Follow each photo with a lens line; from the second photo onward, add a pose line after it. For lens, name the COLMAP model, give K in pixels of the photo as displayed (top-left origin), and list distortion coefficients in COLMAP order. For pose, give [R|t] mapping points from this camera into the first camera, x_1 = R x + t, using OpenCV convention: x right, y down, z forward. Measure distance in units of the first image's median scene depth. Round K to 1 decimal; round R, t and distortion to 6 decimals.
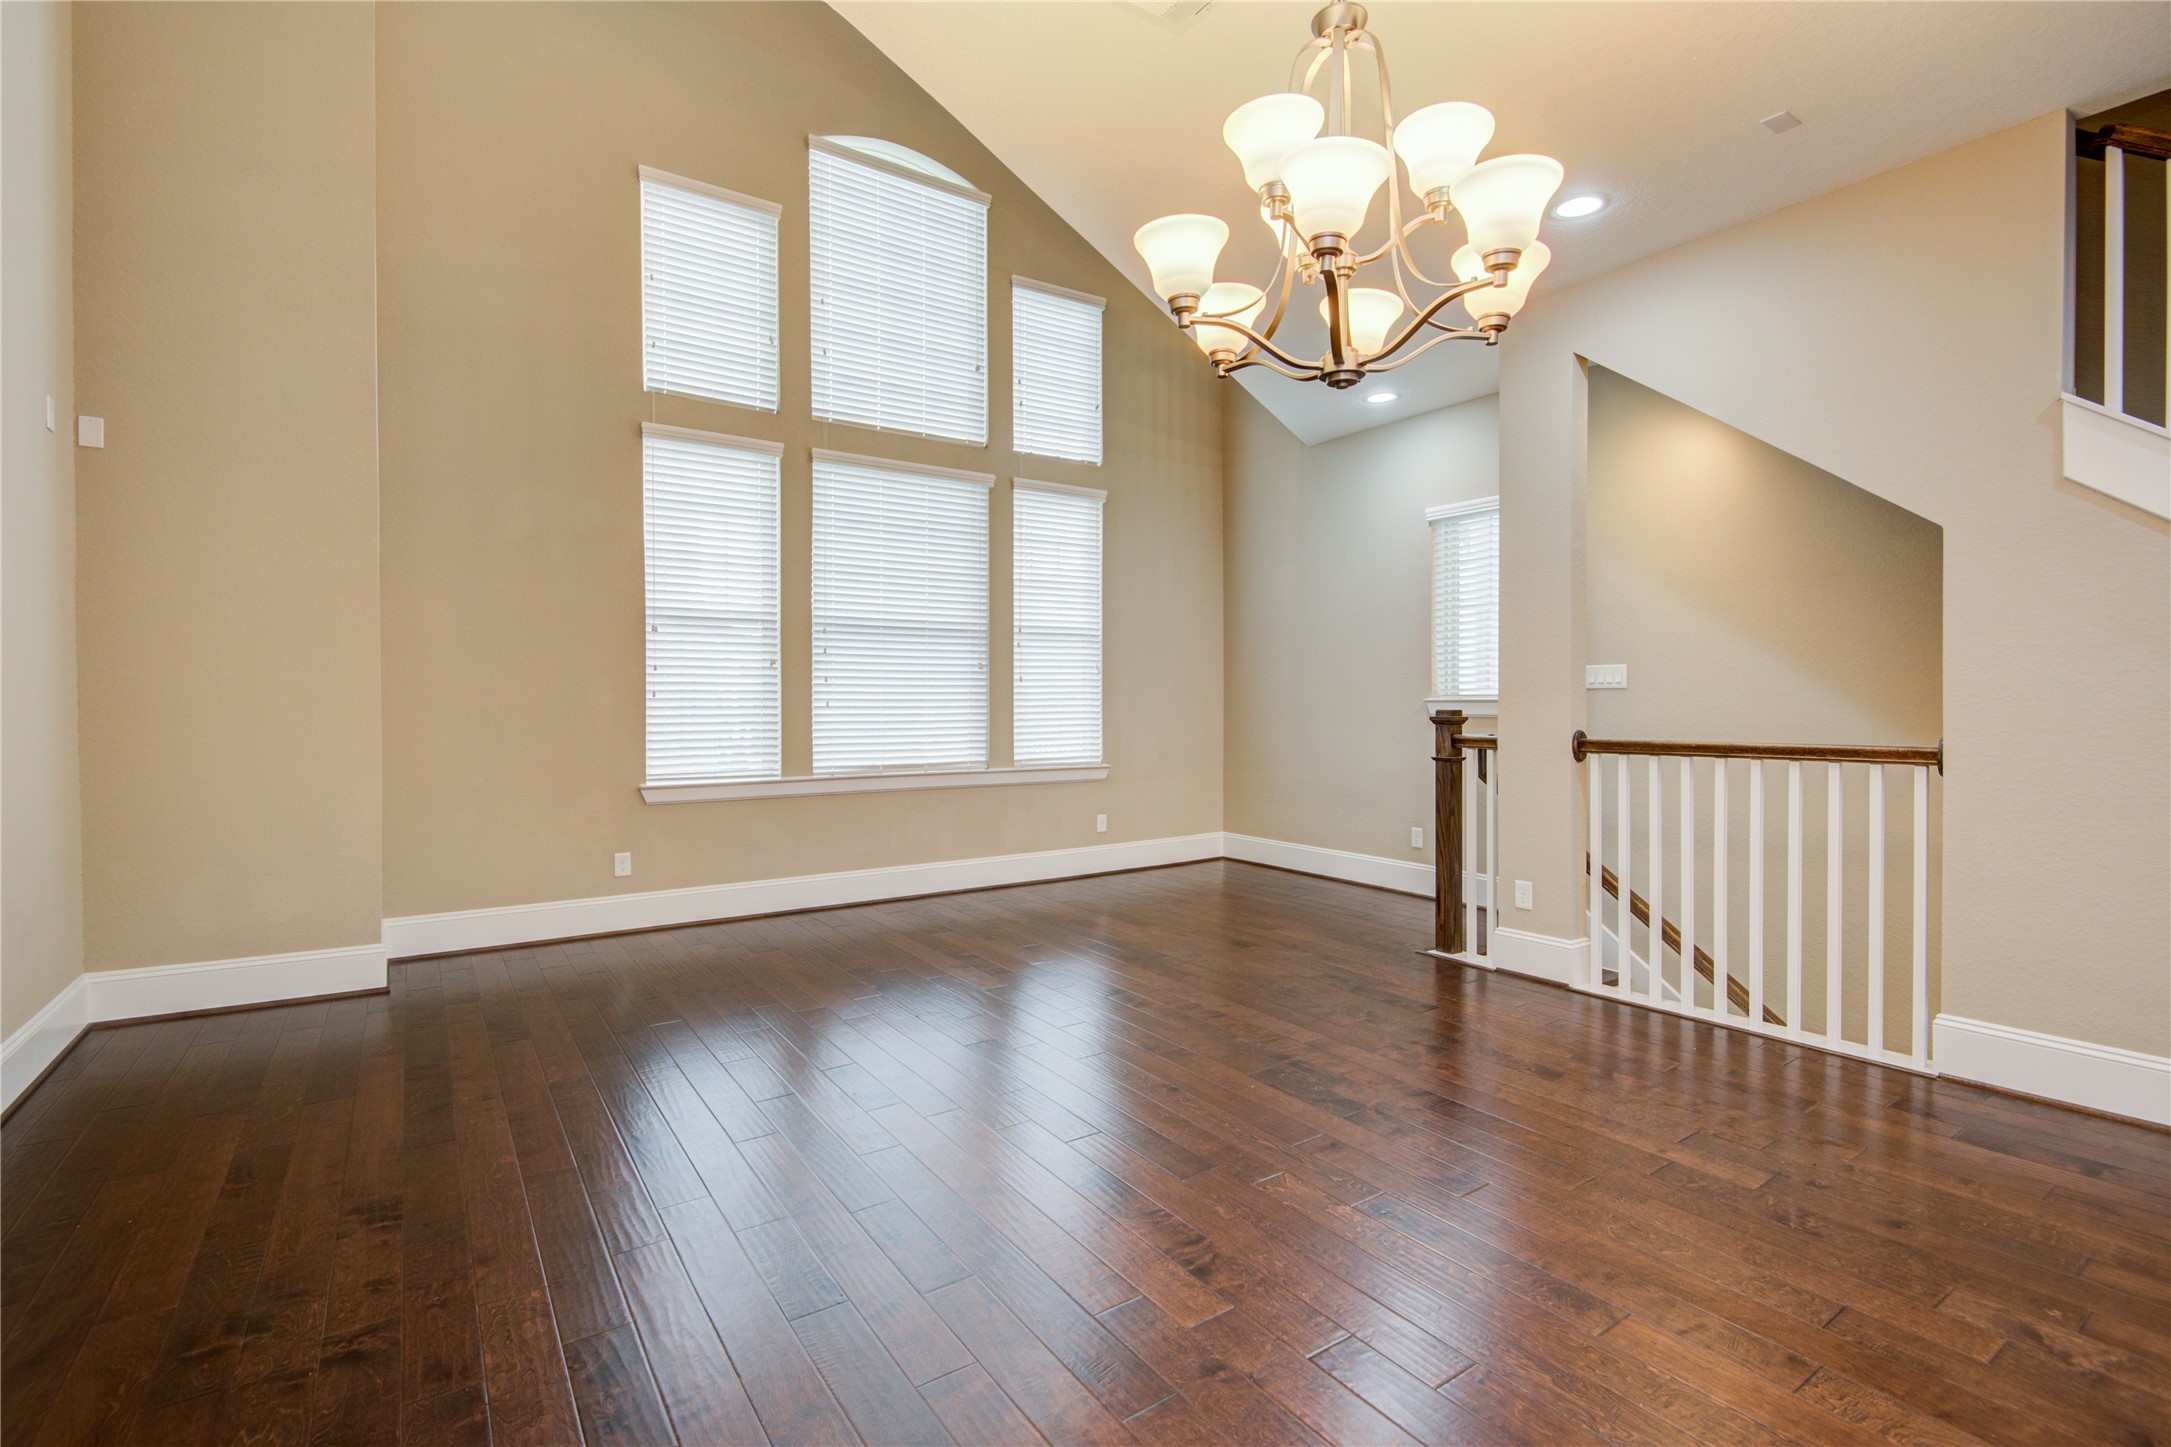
lens RADIAL K [[989.0, 0, 1087.7], [0, 989.0, 731.4], [0, 0, 1]] dist [0.001657, -0.004983]
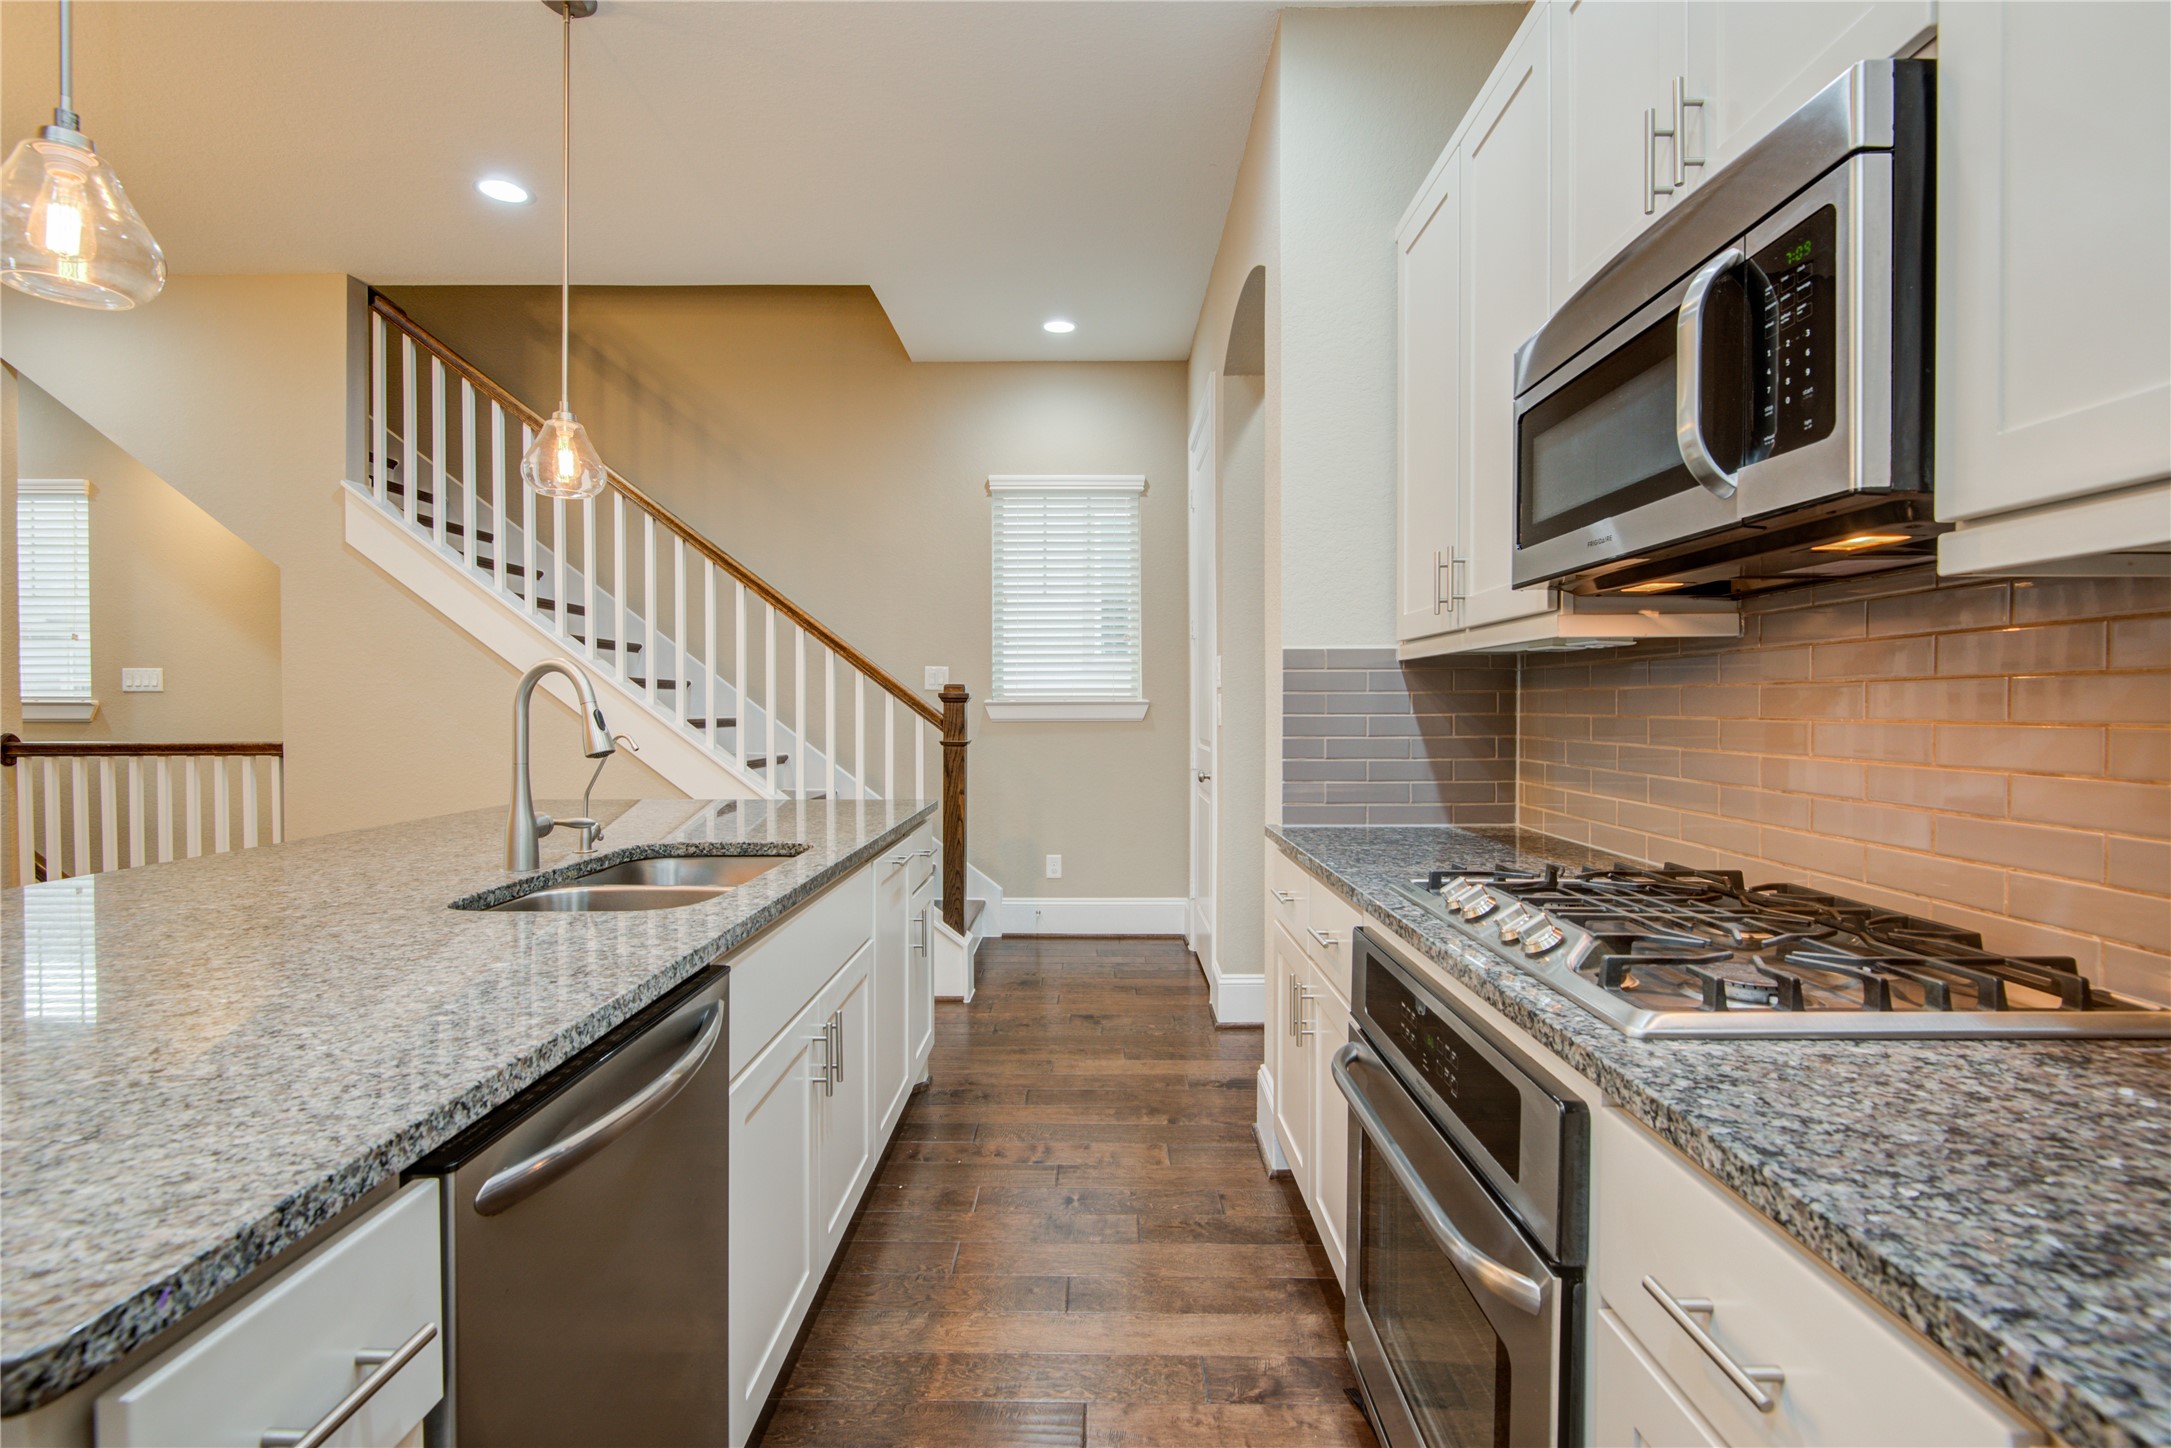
lens RADIAL K [[989.0, 0, 1087.8], [0, 989.0, 721.3], [0, 0, 1]] dist [0.001657, -0.004983]
pose [[0.572602, -0.012660, 0.819736, 0.253806], [0.023029, 0.999735, -0.000646, 0.008667], [-0.819510, 0.019248, 0.572741, -0.353110]]
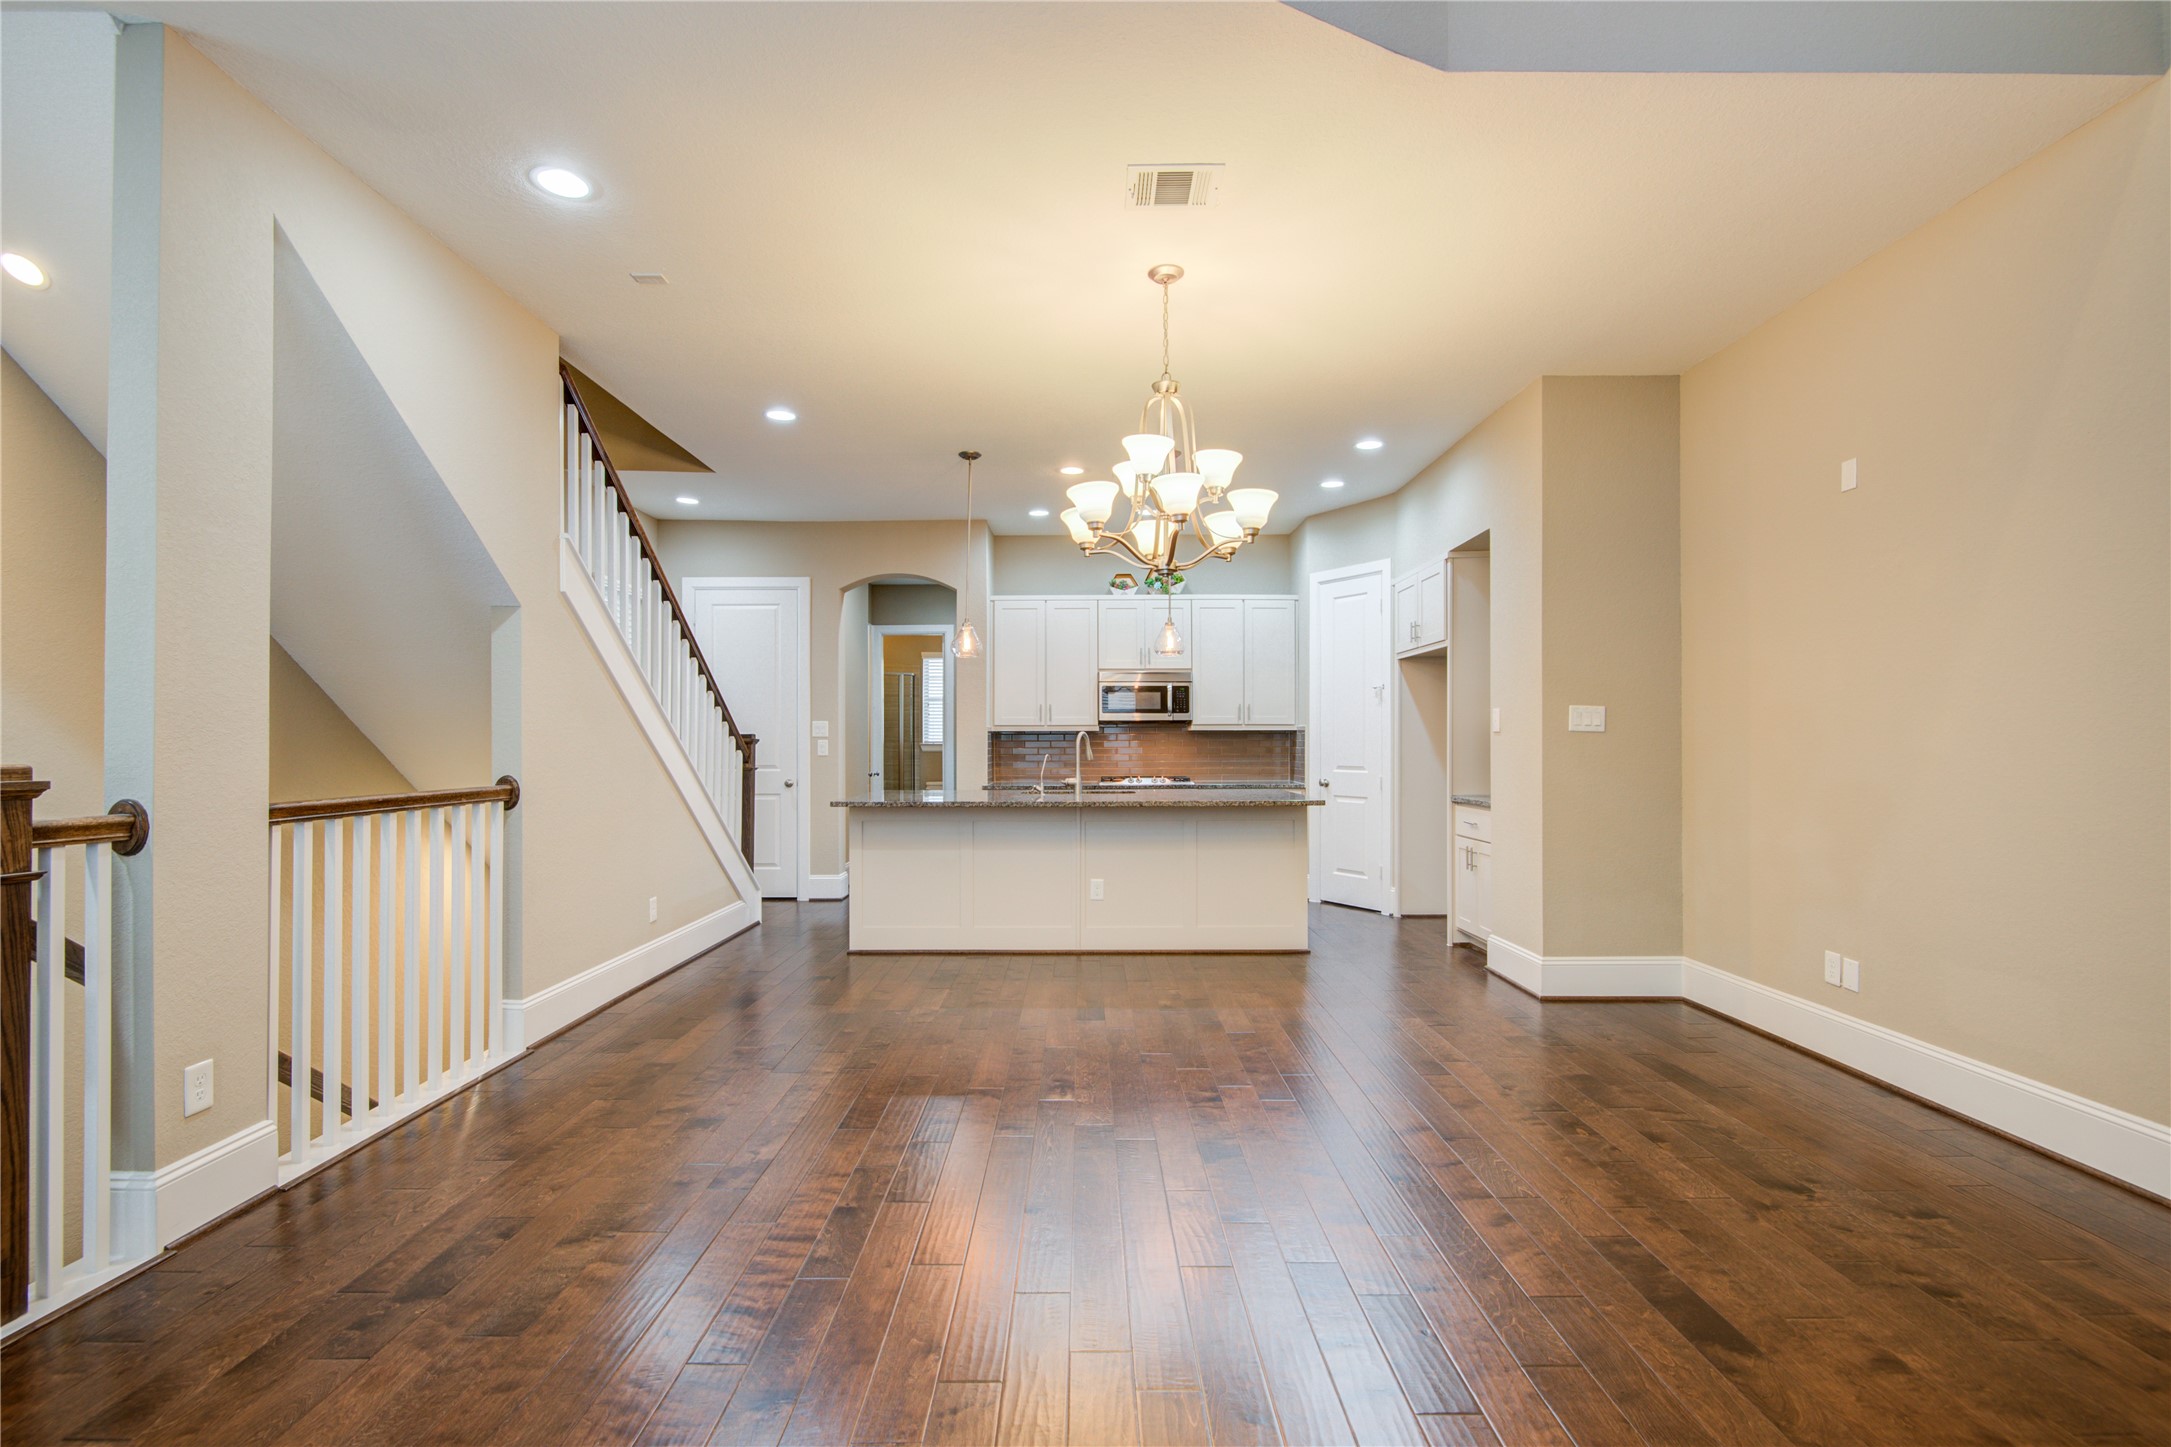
lens RADIAL K [[989.0, 0, 1076.9], [0, 989.0, 727.4], [0, 0, 1]] dist [0.001657, -0.004983]
pose [[-0.819745, 0.013691, 0.572565, -0.254568], [0.020489, 0.999775, 0.005427, -0.029168], [-0.572362, 0.016180, -0.819842, 0.983957]]
